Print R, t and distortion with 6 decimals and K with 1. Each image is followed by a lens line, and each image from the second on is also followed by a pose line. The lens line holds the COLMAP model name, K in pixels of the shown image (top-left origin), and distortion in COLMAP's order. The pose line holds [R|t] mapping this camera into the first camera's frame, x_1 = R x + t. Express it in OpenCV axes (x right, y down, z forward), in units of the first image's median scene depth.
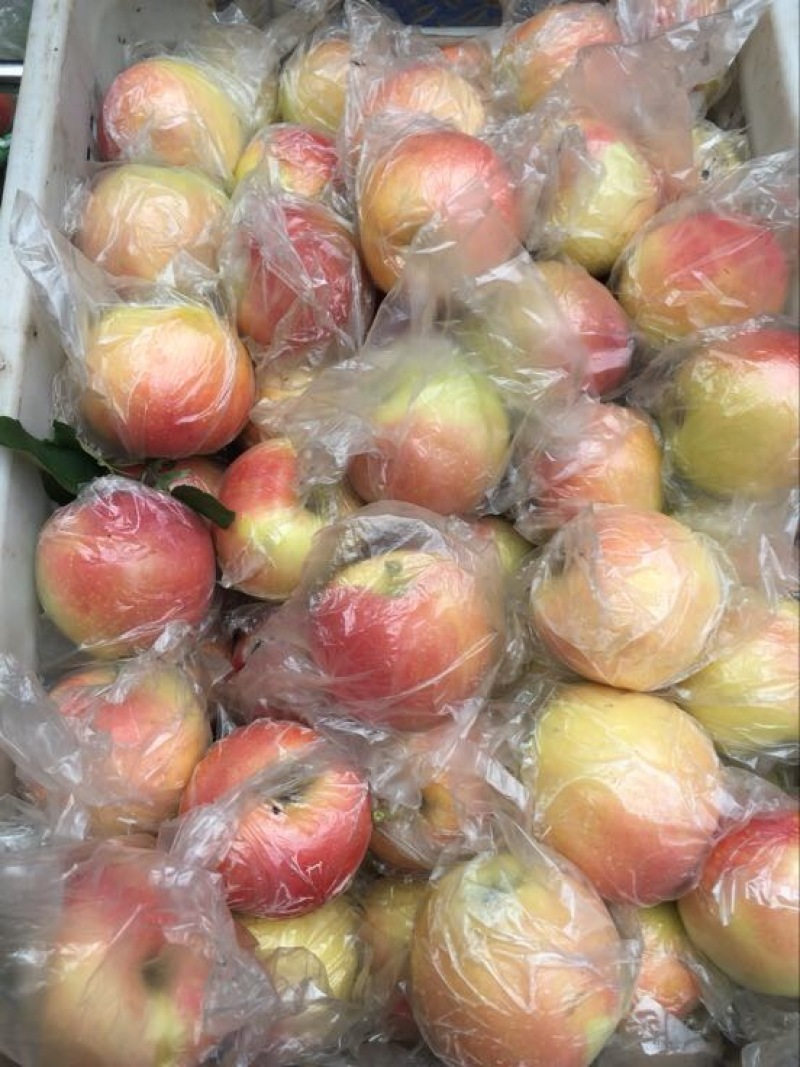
lens RADIAL K [[916.0, 0, 400.0], [0, 916.0, 533.5], [0, 0, 1]] dist [0.057175, -0.156750]
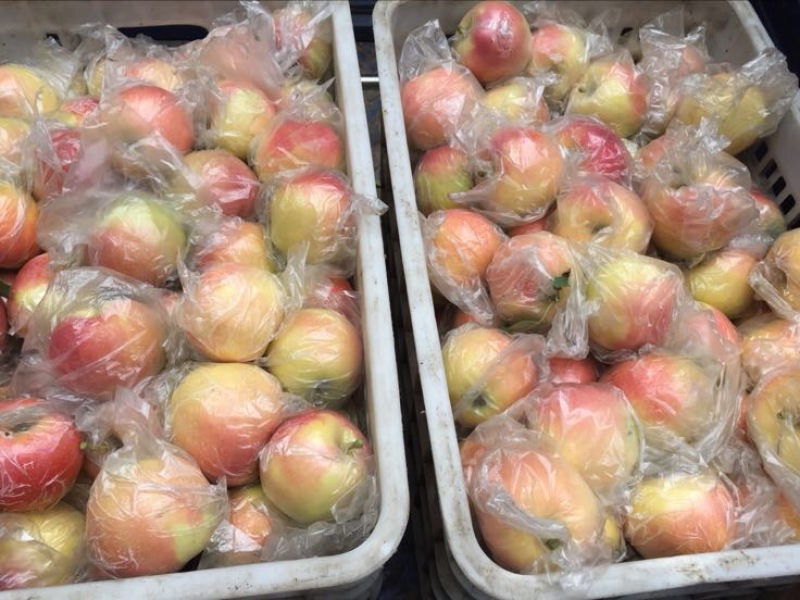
lens RADIAL K [[657.2, 0, 400.0], [0, 657.2, 300.0], [0, 0, 1]] dist [-0.000475, -0.056131]
pose [[0.990733, -0.072530, 0.114834, 0.416650], [0.093687, 0.977077, -0.191160, 0.315243], [-0.098337, 0.200147, 0.974818, -0.274533]]
